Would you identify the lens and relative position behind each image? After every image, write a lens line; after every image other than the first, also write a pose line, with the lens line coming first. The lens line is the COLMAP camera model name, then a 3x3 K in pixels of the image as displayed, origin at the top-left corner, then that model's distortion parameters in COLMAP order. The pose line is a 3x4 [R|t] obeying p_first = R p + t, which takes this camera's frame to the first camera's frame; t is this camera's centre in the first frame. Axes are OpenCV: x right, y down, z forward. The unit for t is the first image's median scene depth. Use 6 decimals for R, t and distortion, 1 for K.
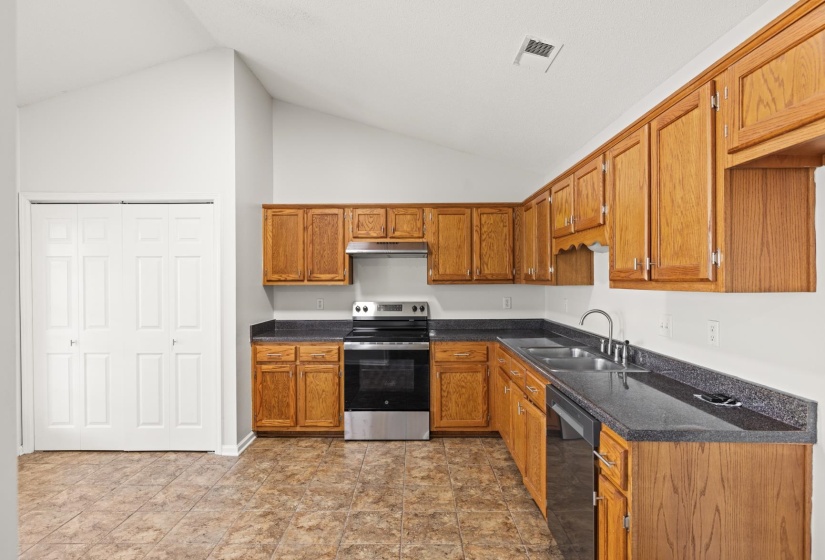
lens RADIAL K [[427.4, 0, 412.5], [0, 427.4, 282.8], [0, 0, 1]] dist [-0.000272, -0.000298]
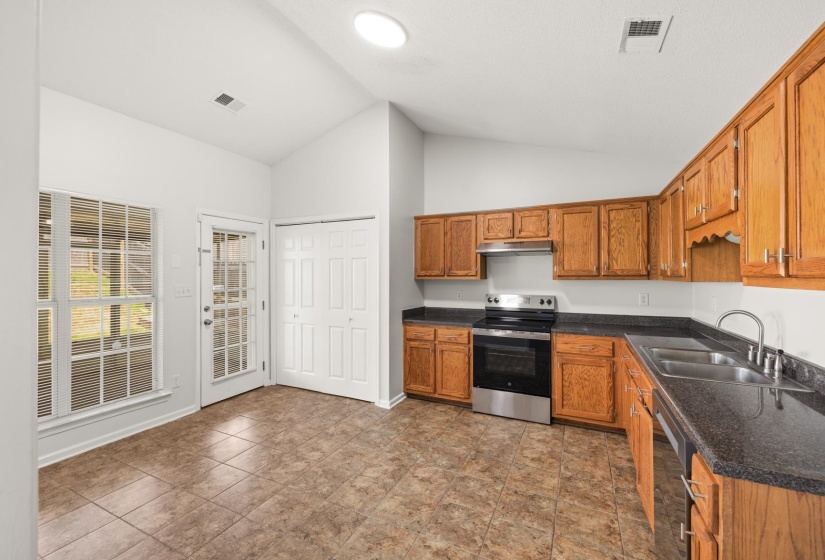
lens RADIAL K [[349.2, 0, 408.7], [0, 349.2, 274.7], [0, 0, 1]] dist [0.000962, 0.000510]
pose [[0.898735, 0.002027, -0.438488, 0.103002], [-0.005938, 0.999954, -0.007548, 0.000149], [0.438453, 0.009388, 0.898705, 0.054063]]
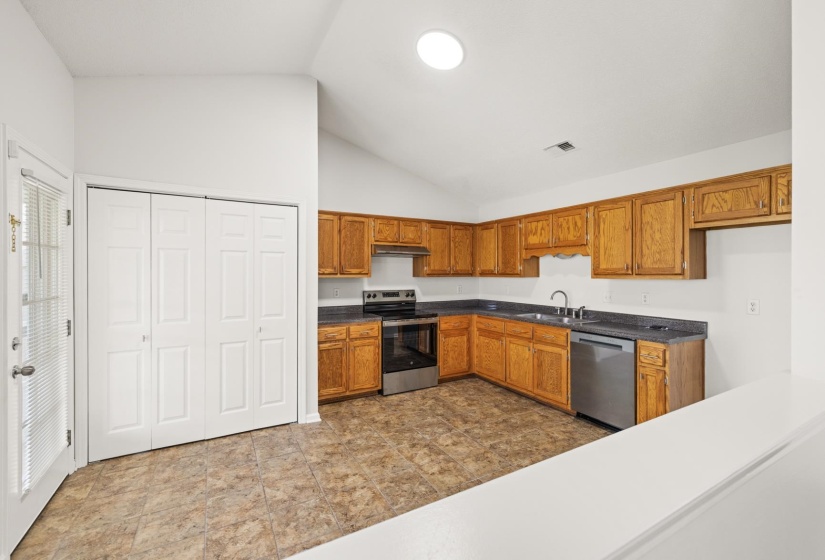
lens RADIAL K [[352.1, 0, 411.8], [0, 352.1, 274.9], [0, 0, 1]] dist [0.000271, 0.000126]
pose [[0.867386, 0.001977, 0.497632, -0.619368], [0.000093, 0.999991, -0.004135, 0.002035], [-0.497636, 0.003633, 0.867379, 0.018751]]
